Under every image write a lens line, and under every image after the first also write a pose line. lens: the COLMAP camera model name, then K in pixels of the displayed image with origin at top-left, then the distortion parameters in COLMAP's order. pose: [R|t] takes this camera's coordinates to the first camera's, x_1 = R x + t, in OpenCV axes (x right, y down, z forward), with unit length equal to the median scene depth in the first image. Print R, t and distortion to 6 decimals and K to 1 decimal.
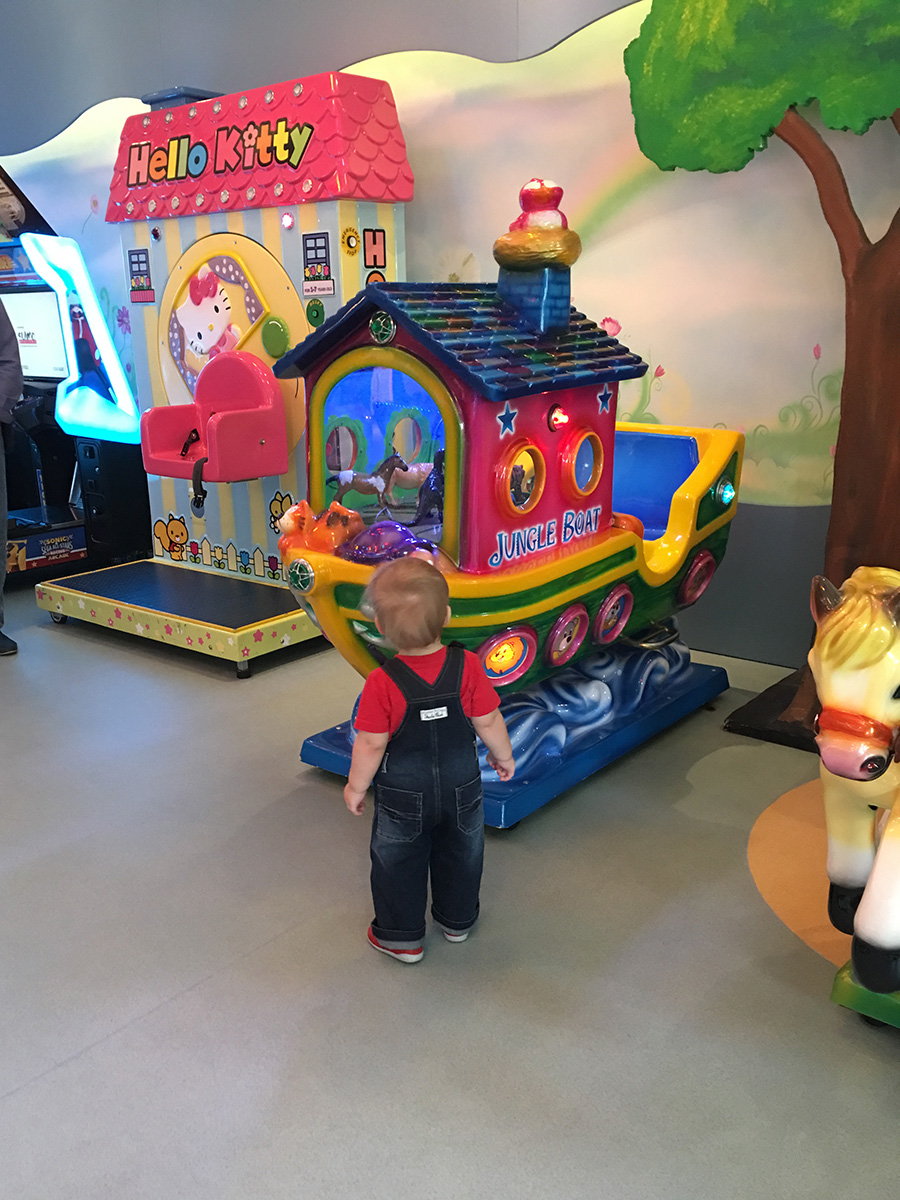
lens RADIAL K [[1064.3, 0, 454.4], [0, 1064.3, 609.6], [0, 0, 1]] dist [0.066365, -0.065117]
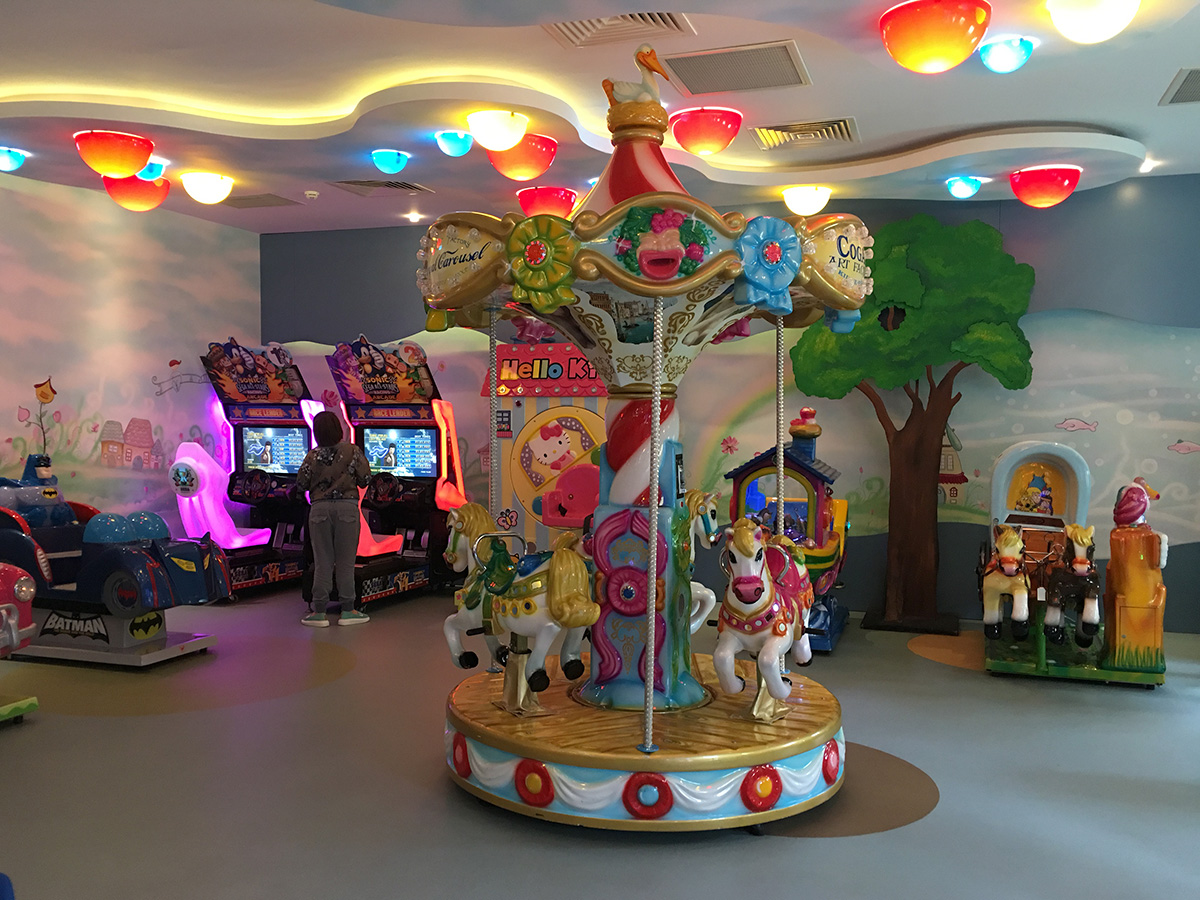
lens RADIAL K [[1064.3, 0, 594.5], [0, 1064.3, 448.2], [0, 0, 1]] dist [0.066365, -0.065117]
pose [[0.948429, 0.021639, 0.316249, -0.776835], [0.057240, 0.969576, -0.238003, 0.190968], [-0.311778, 0.243831, 0.918336, -0.784859]]
